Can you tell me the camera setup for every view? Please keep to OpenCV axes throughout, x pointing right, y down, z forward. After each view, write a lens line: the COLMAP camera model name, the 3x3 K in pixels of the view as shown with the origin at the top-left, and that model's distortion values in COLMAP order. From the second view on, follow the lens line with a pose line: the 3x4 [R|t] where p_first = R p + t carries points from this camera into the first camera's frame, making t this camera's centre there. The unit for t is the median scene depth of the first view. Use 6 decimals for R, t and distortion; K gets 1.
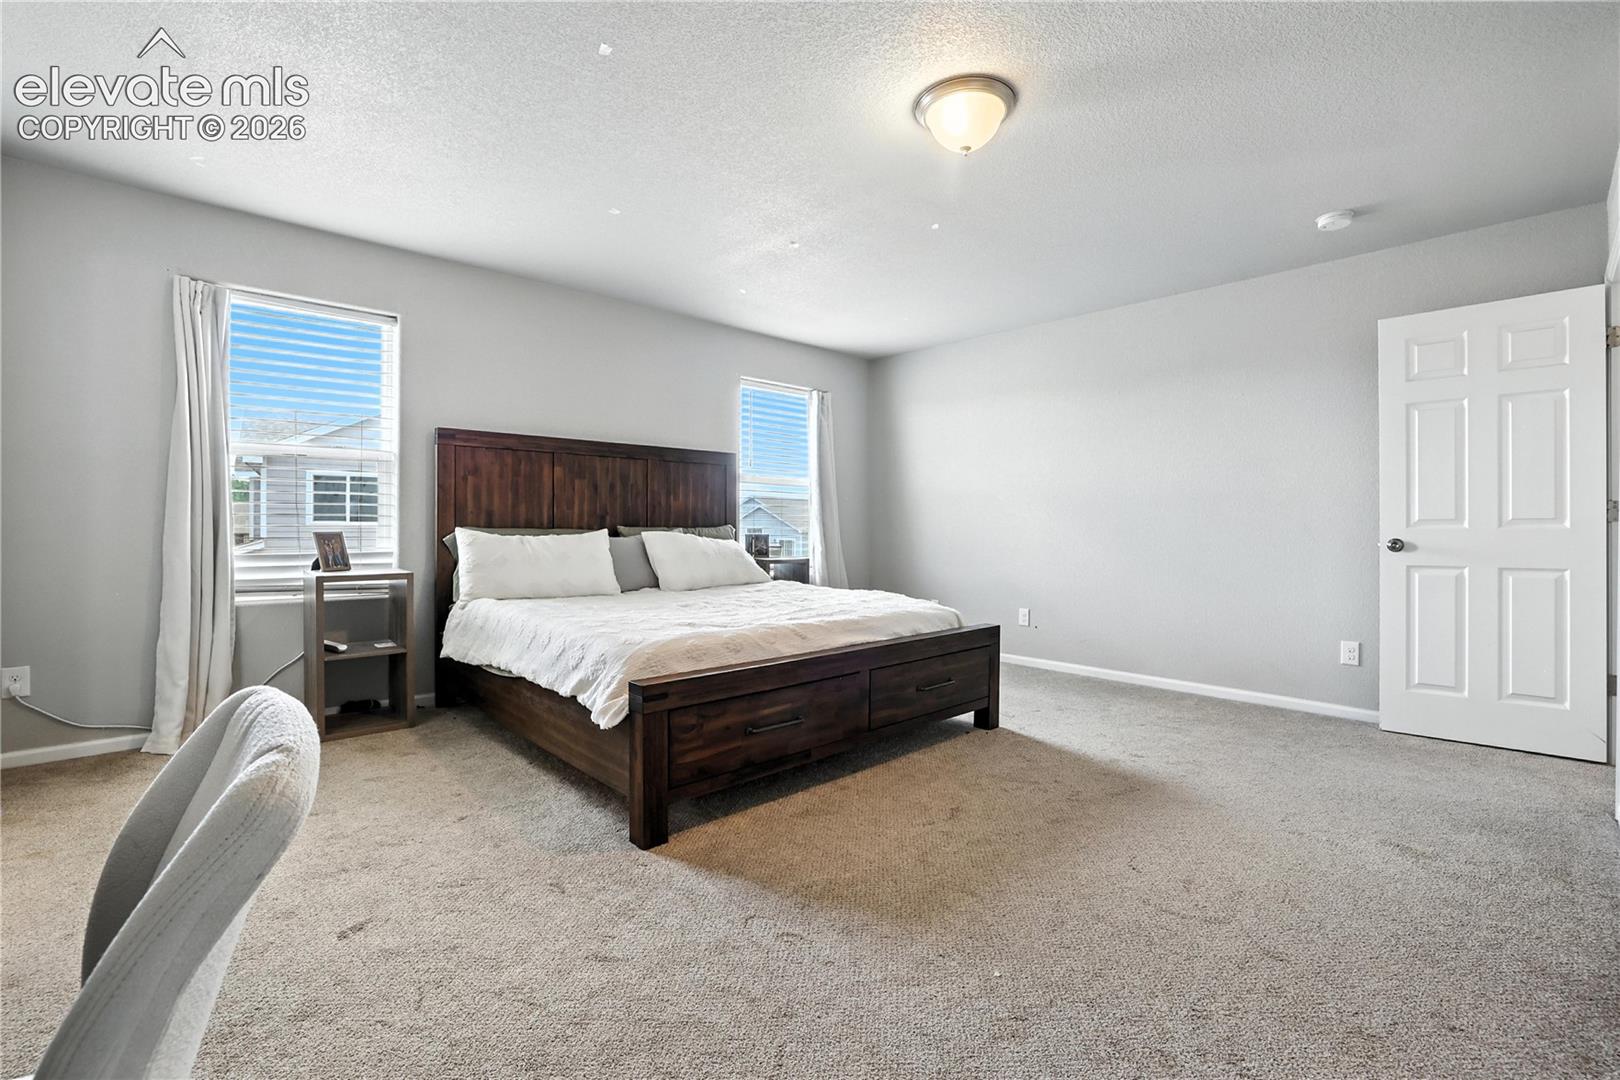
lens RADIAL K [[709.8, 0, 810.3], [0, 709.8, 525.8], [0, 0, 1]] dist [-0.047146, 0.016735]
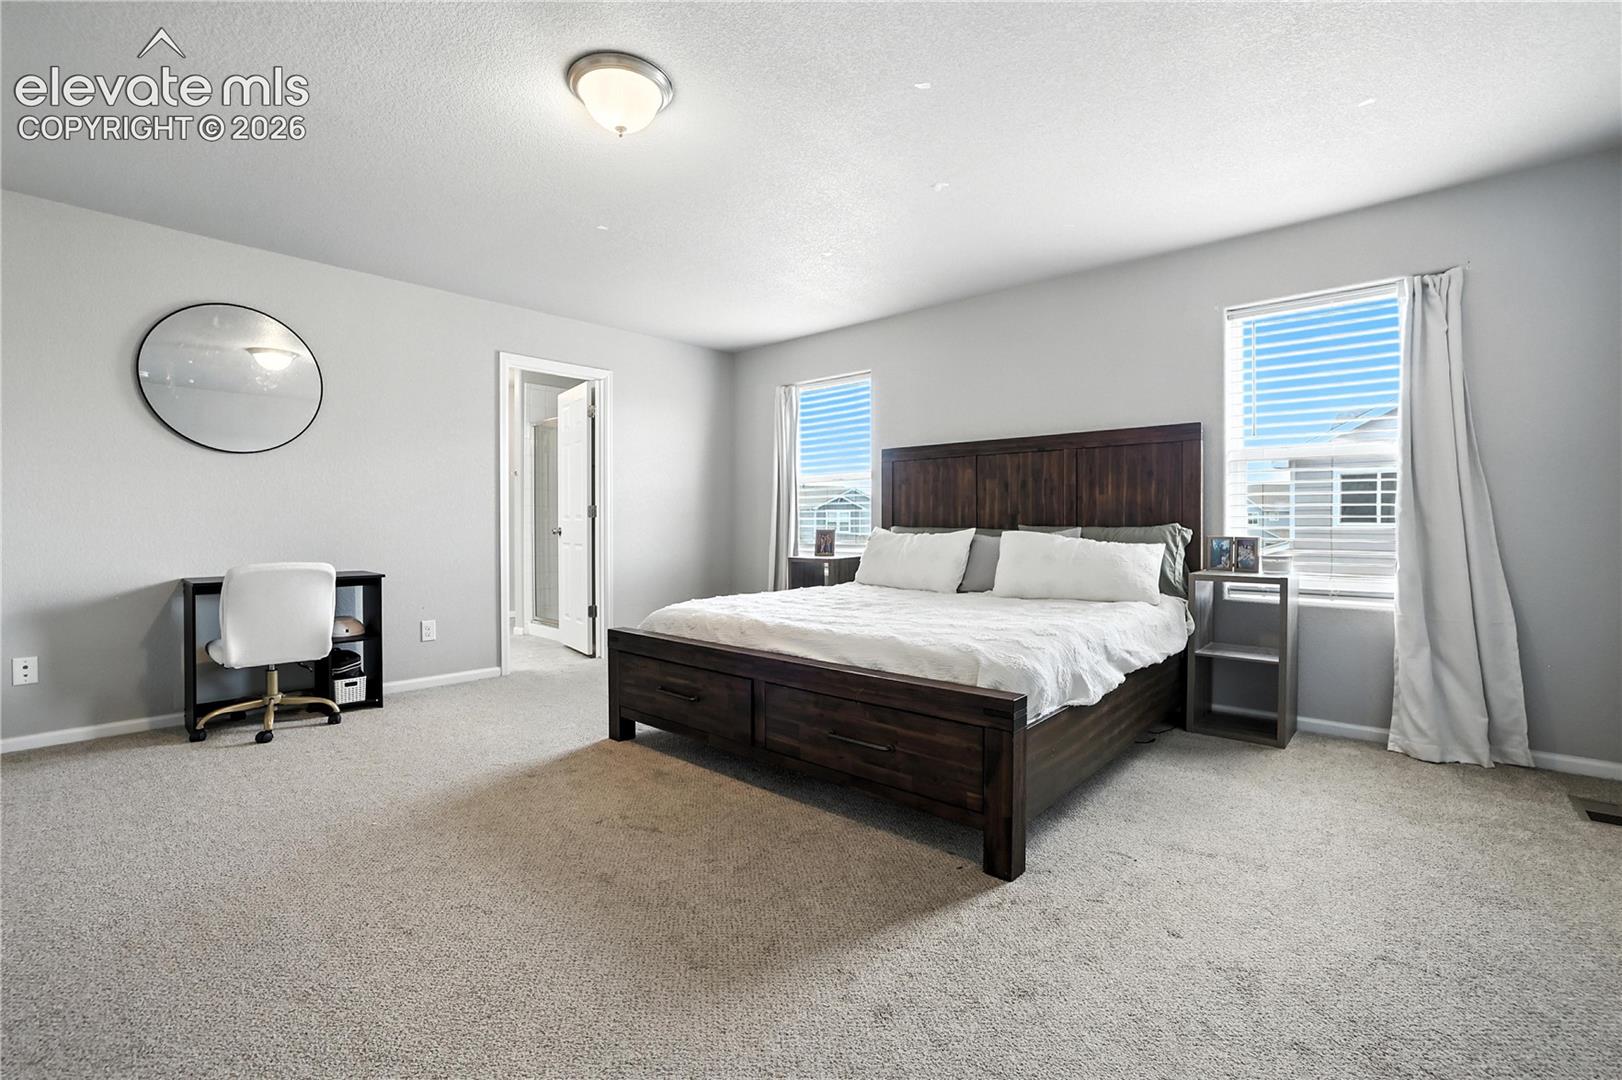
lens RADIAL K [[718.3, 0, 811.0], [0, 718.3, 540.0], [0, 0, 1]] dist [-0.001692, -0.000153]
pose [[0.086230, 0.016534, -0.996138, 0.650788], [-0.001629, 0.999863, 0.016455, 0.004352], [0.996274, 0.000204, 0.086245, 0.634416]]
